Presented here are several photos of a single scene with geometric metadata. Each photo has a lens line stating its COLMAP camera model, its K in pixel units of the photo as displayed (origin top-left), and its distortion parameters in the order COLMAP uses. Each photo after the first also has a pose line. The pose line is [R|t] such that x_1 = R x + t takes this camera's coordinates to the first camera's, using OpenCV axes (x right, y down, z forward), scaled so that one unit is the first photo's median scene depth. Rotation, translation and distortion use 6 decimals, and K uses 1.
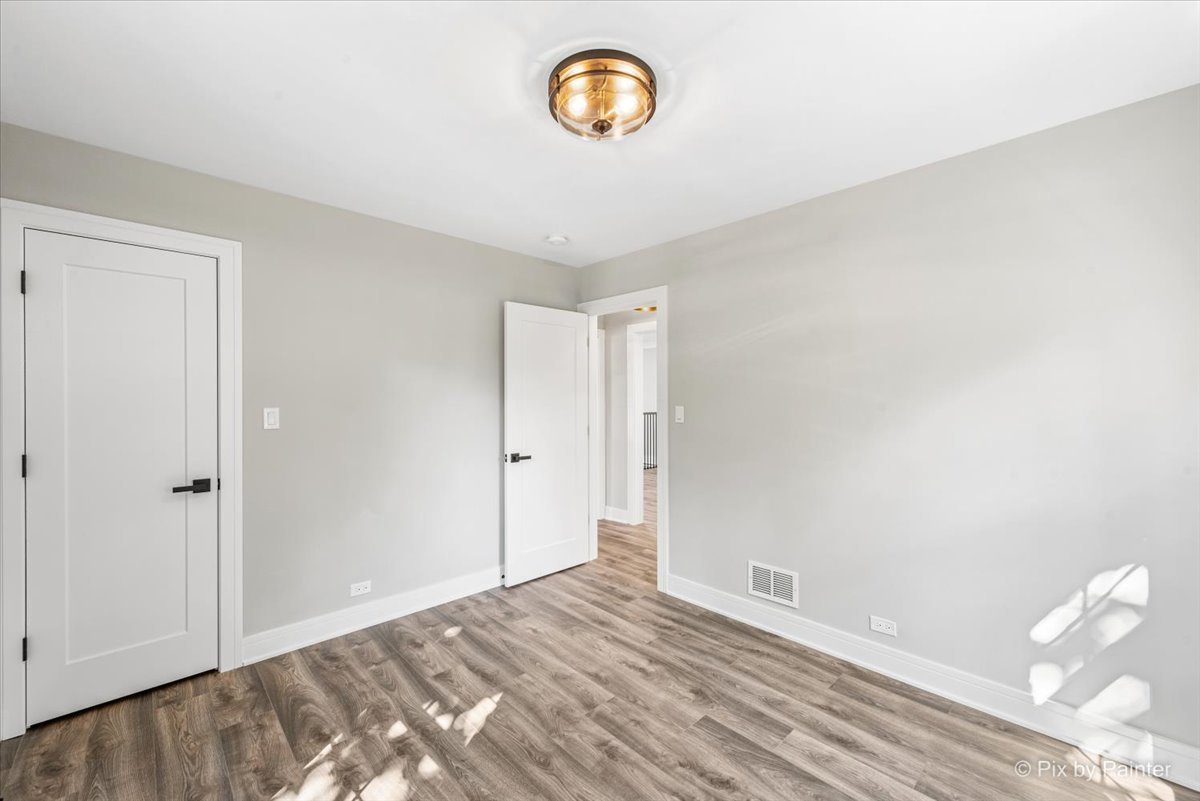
lens RADIAL K [[483.7, 0, 602.5], [0, 483.7, 401.1], [0, 0, 1]] dist [0.000134, -0.000111]
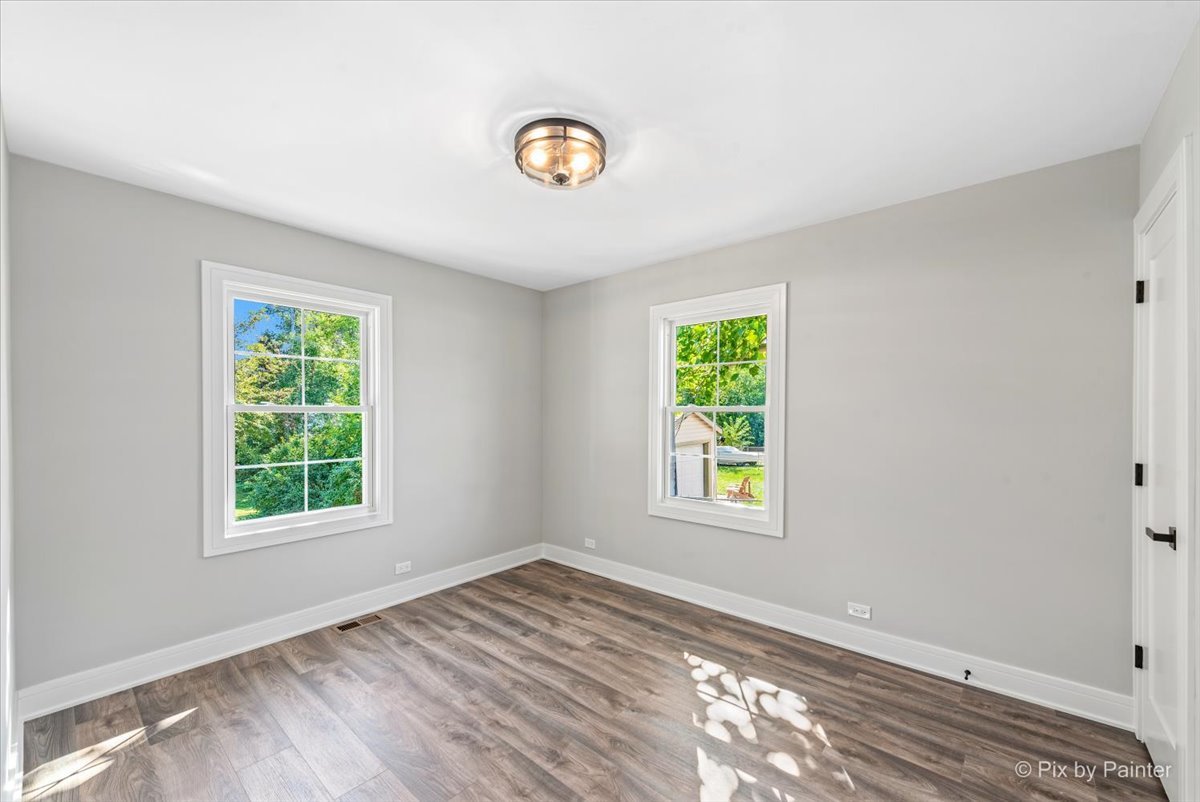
lens RADIAL K [[483.7, 0, 602.5], [0, 483.7, 401.6], [0, 0, 1]] dist [0.000134, -0.000111]
pose [[-0.995720, 0.000856, -0.092414, 0.008887], [0.003342, 0.999637, -0.026749, 0.007443], [0.092358, -0.026943, -0.995361, 2.076619]]
